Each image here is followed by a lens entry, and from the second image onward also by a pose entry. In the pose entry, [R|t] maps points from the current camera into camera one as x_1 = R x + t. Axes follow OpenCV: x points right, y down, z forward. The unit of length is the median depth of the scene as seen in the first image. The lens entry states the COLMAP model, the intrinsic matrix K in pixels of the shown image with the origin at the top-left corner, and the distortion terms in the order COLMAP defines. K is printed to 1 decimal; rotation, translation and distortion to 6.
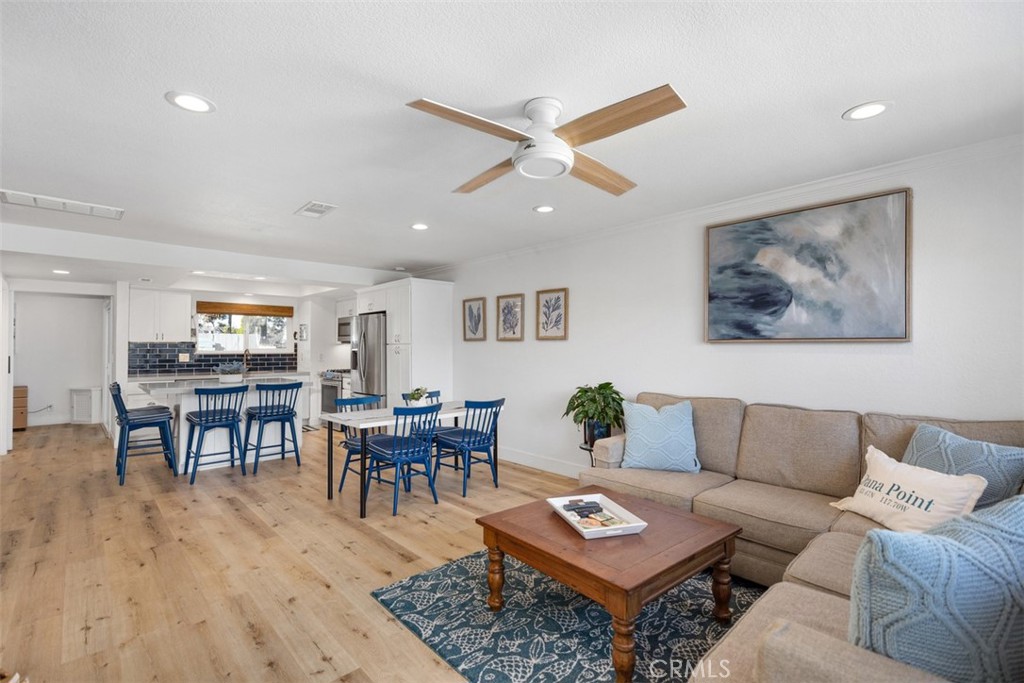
lens RADIAL K [[461.1, 0, 512.0], [0, 461.1, 341.5], [0, 0, 1]] dist [-0.001184, -0.000134]
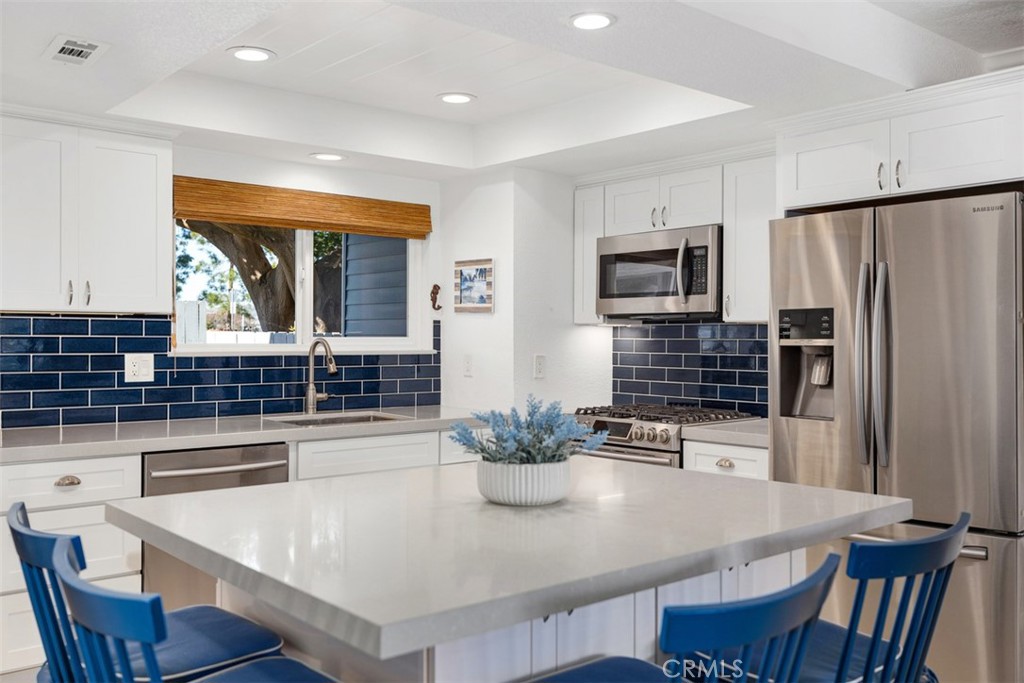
lens RADIAL K [[916.0, 0, 512.0], [0, 916.0, 341.5], [0, 0, 1]] dist [-0.003978, -0.002213]
pose [[0.998337, 0.004499, -0.057466, -0.435730], [-0.003370, 0.999800, 0.019723, 0.006135], [0.057543, -0.019496, 0.998153, 0.429876]]
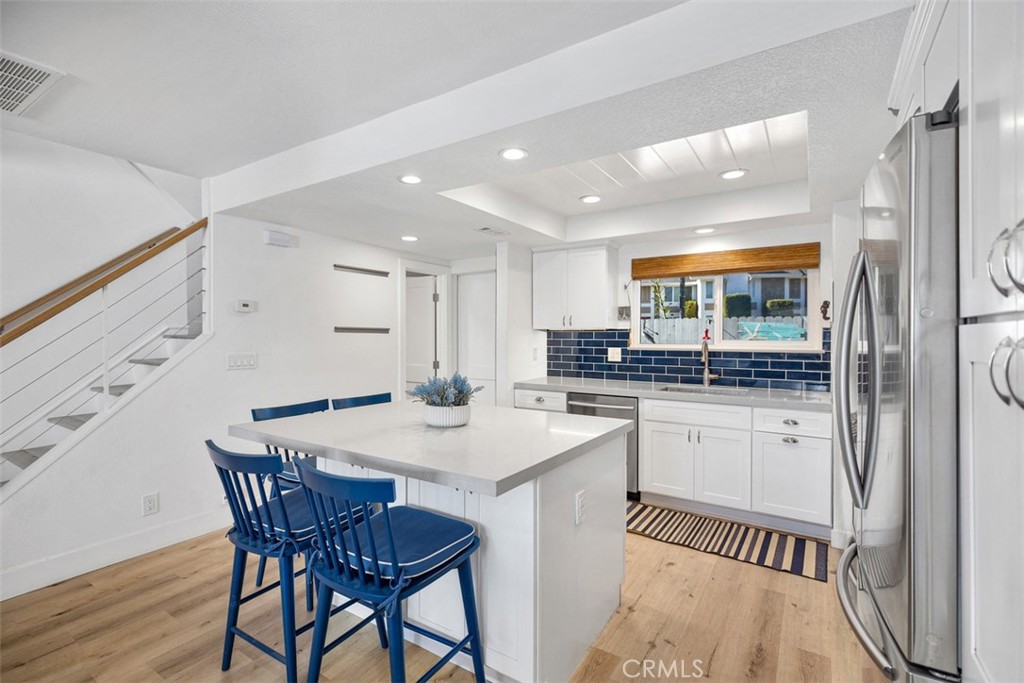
lens RADIAL K [[464.1, 0, 508.6], [0, 464.1, 328.5], [0, 0, 1]] dist [0.007265, 0.000467]
pose [[0.215554, -0.020053, -0.976286, -0.136125], [0.011525, 0.999772, -0.017991, 0.009610], [0.976424, -0.007374, 0.215736, 0.716174]]
